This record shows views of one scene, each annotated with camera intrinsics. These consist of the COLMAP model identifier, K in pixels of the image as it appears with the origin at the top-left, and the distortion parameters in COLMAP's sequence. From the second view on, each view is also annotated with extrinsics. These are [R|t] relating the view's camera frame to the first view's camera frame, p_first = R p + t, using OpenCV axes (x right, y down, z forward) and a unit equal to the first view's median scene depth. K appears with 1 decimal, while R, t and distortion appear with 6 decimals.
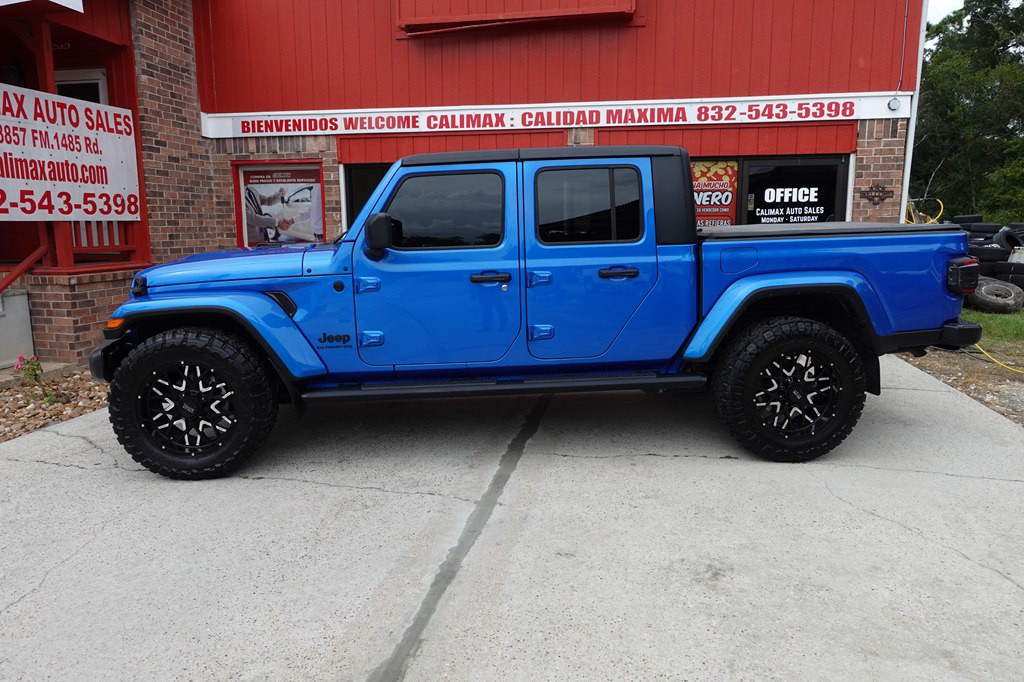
lens RADIAL K [[706.0, 0, 513.9], [0, 706.0, 344.0], [0, 0, 1]] dist [0.001407, -0.001717]
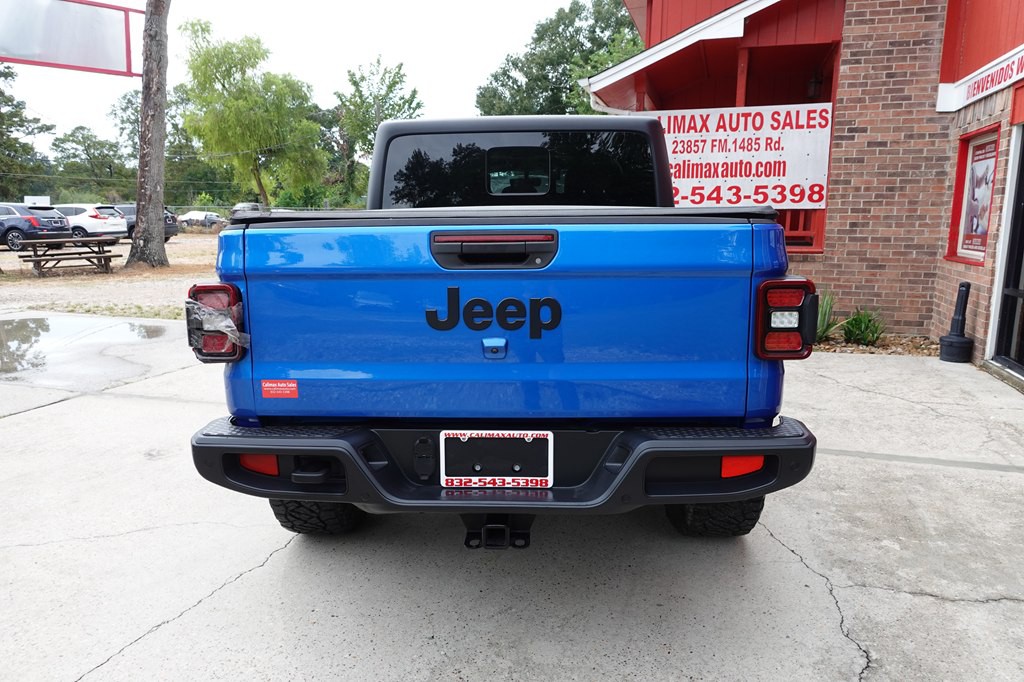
lens RADIAL K [[706.0, 0, 512.1], [0, 706.0, 340.0], [0, 0, 1]] dist [0.001407, -0.001717]
pose [[-0.115088, 0.178214, -0.977238, 0.600770], [-0.166825, 0.966335, 0.195873, -0.117619], [0.979247, 0.185570, -0.081483, 0.688176]]
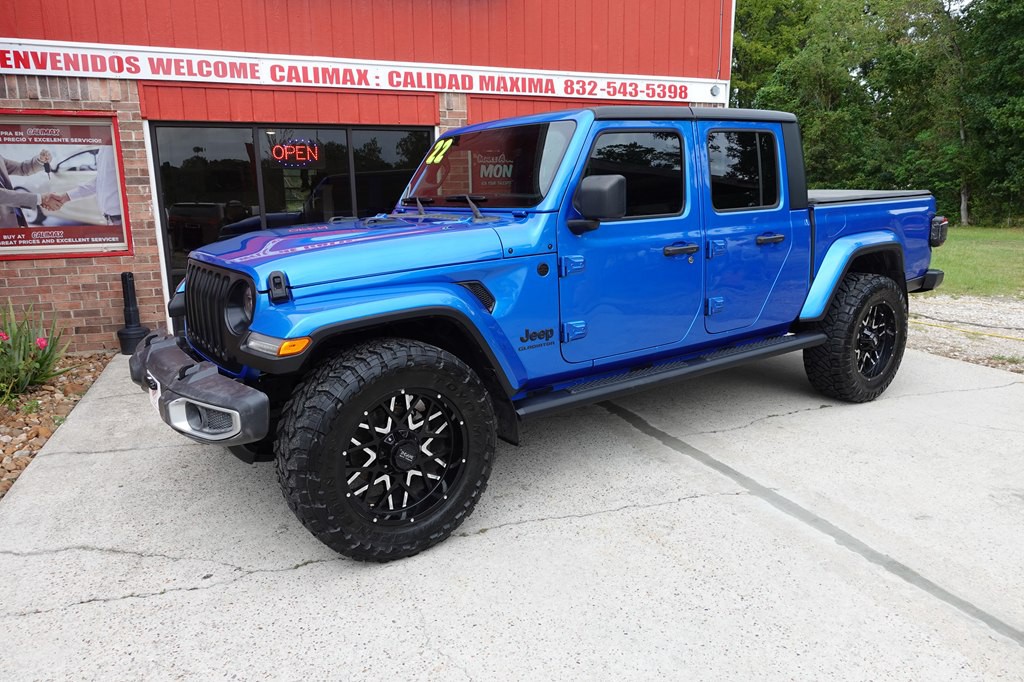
lens RADIAL K [[706.0, 0, 513.9], [0, 706.0, 342.7], [0, 0, 1]] dist [0.001407, -0.001717]
pose [[0.850328, -0.112751, 0.514032, -0.366189], [0.099787, 0.993603, 0.052873, -0.023548], [-0.516705, 0.006334, 0.856140, 0.178876]]
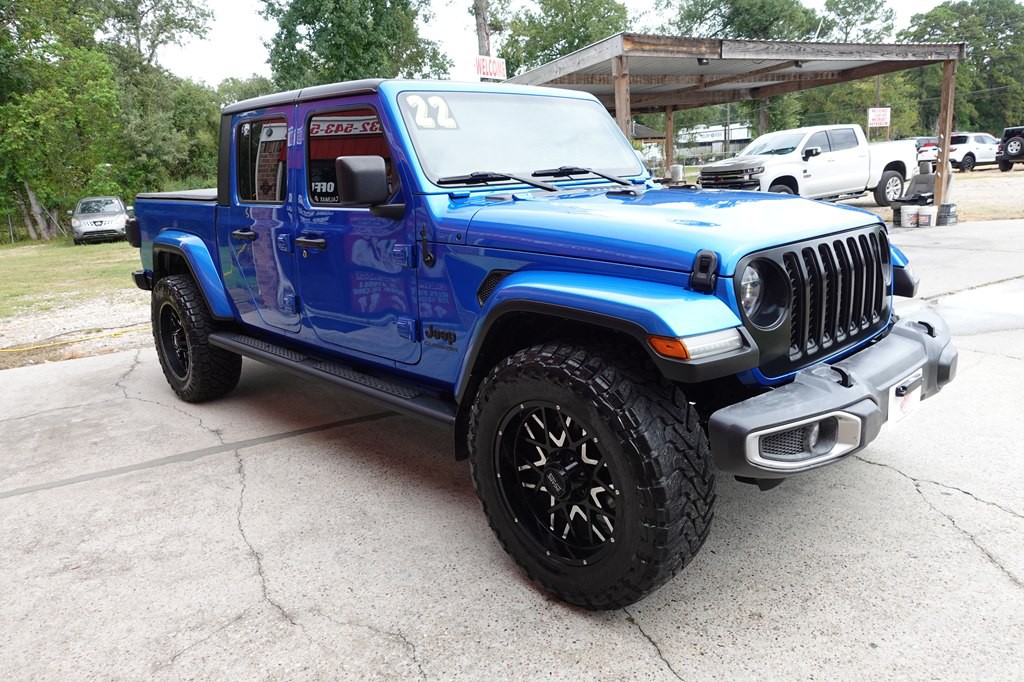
lens RADIAL K [[706.0, 0, 515.6], [0, 706.0, 340.9], [0, 0, 1]] dist [0.001407, -0.001717]
pose [[-0.637525, -0.136977, 0.758155, -0.458545], [0.192226, 0.924664, 0.328701, -0.152137], [-0.746063, 0.355293, -0.563166, 0.917270]]
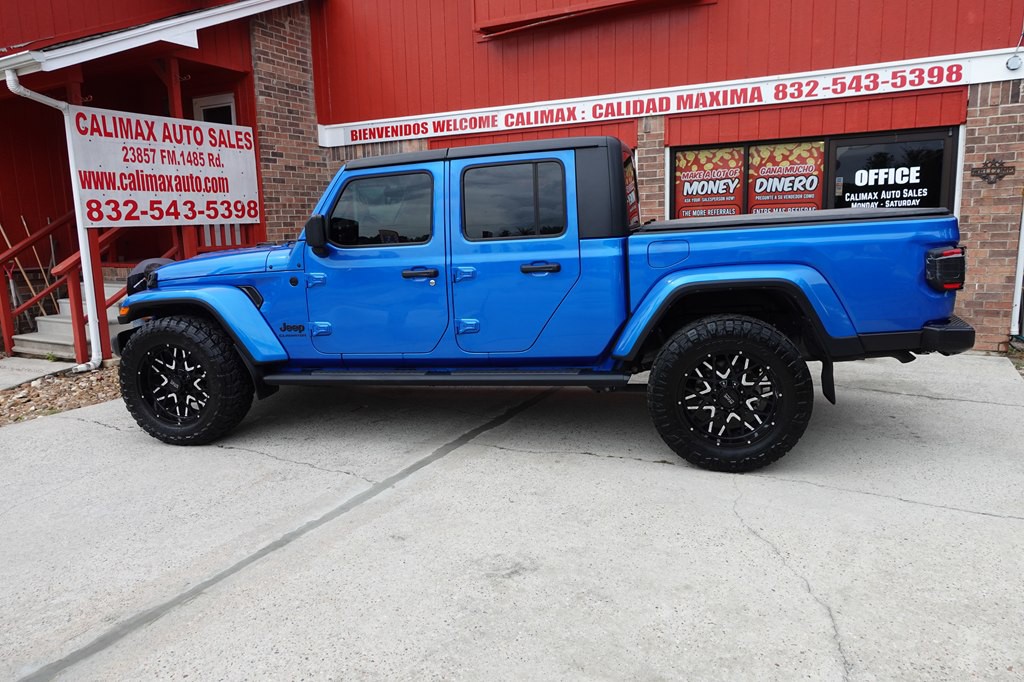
lens RADIAL K [[706.0, 0, 512.5], [0, 706.0, 342.5], [0, 0, 1]] dist [0.001407, -0.001717]
pose [[0.954988, 0.026977, -0.295416, 0.217745], [-0.024502, 0.999627, 0.012079, -0.003376], [0.295631, -0.004297, 0.955292, 0.019984]]
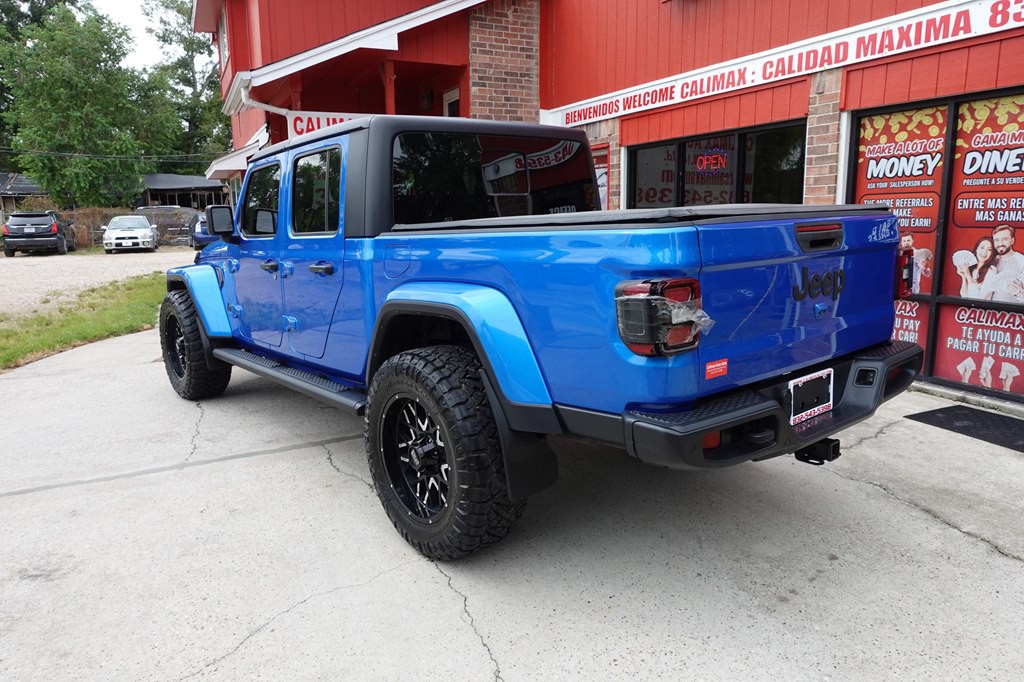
lens RADIAL K [[706.0, 0, 513.2], [0, 706.0, 341.1], [0, 0, 1]] dist [0.001407, -0.001717]
pose [[0.584840, 0.141634, -0.798687, 0.540985], [-0.123990, 0.988676, 0.084533, -0.061683], [0.801616, 0.049591, 0.595779, 0.356243]]
